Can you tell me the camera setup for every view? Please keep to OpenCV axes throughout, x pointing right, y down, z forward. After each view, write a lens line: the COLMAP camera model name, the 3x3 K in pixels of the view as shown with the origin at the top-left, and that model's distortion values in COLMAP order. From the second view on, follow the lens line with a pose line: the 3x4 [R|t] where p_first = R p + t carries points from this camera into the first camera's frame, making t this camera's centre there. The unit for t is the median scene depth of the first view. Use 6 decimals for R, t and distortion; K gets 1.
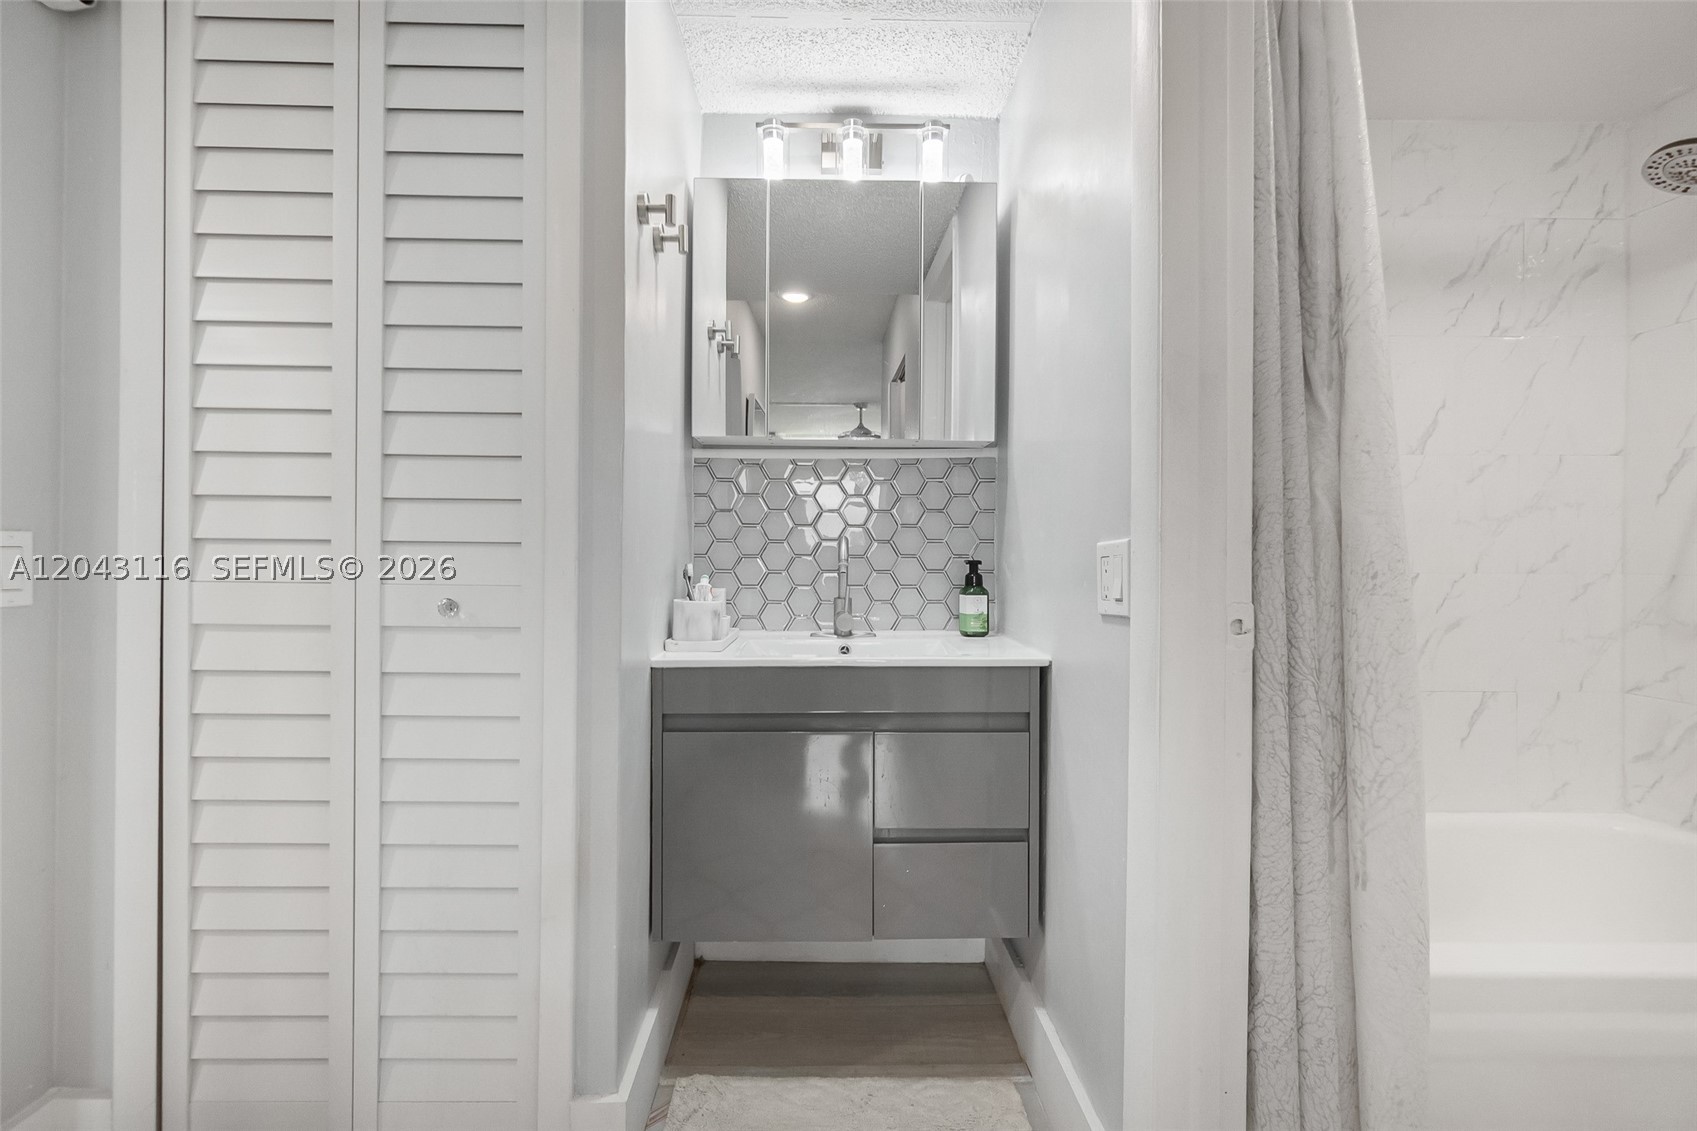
lens RADIAL K [[751.9, 0, 833.8], [0, 751.9, 558.8], [0, 0, 1]] dist [-0.000130, 0.000017]
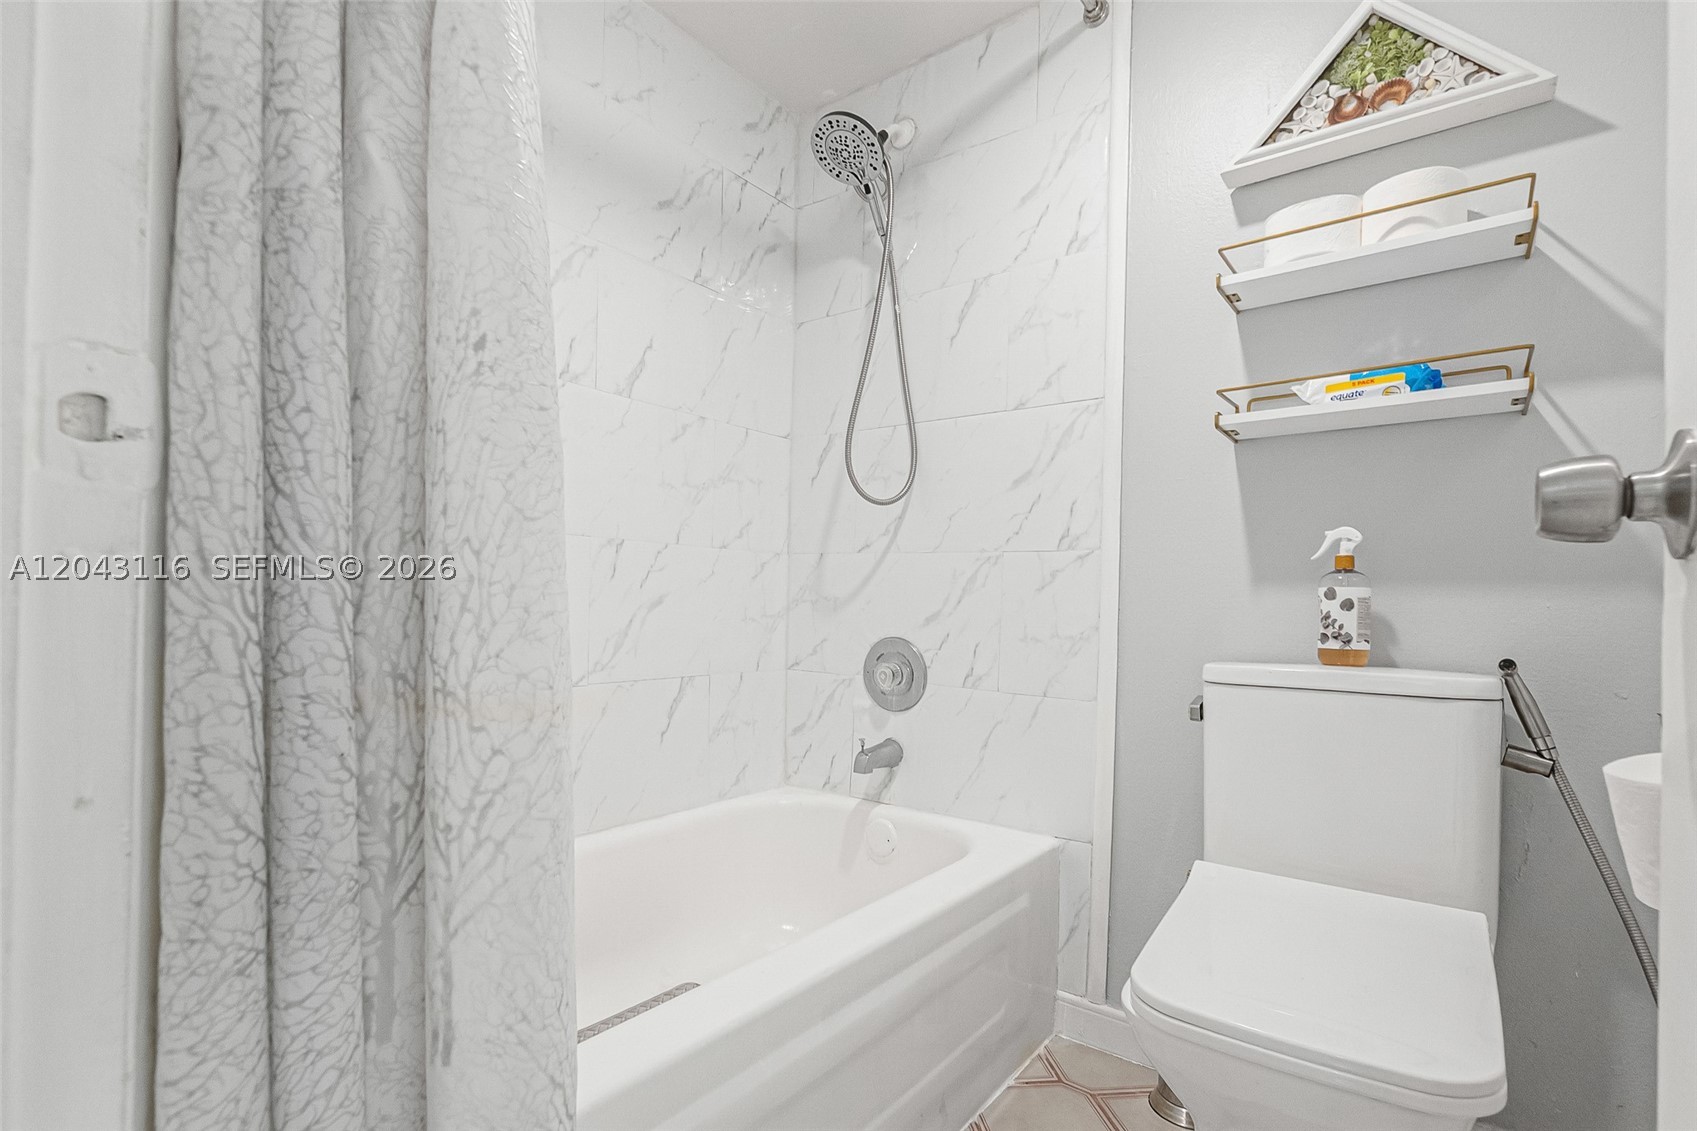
lens RADIAL K [[777.8, 0, 823.3], [0, 777.8, 585.4], [0, 0, 1]] dist [-0.007747, -0.000500]
pose [[0.634632, 0.026509, 0.772360, 0.483856], [-0.010800, 0.999618, -0.025435, 0.170621], [-0.772739, 0.007800, 0.634676, 0.537852]]
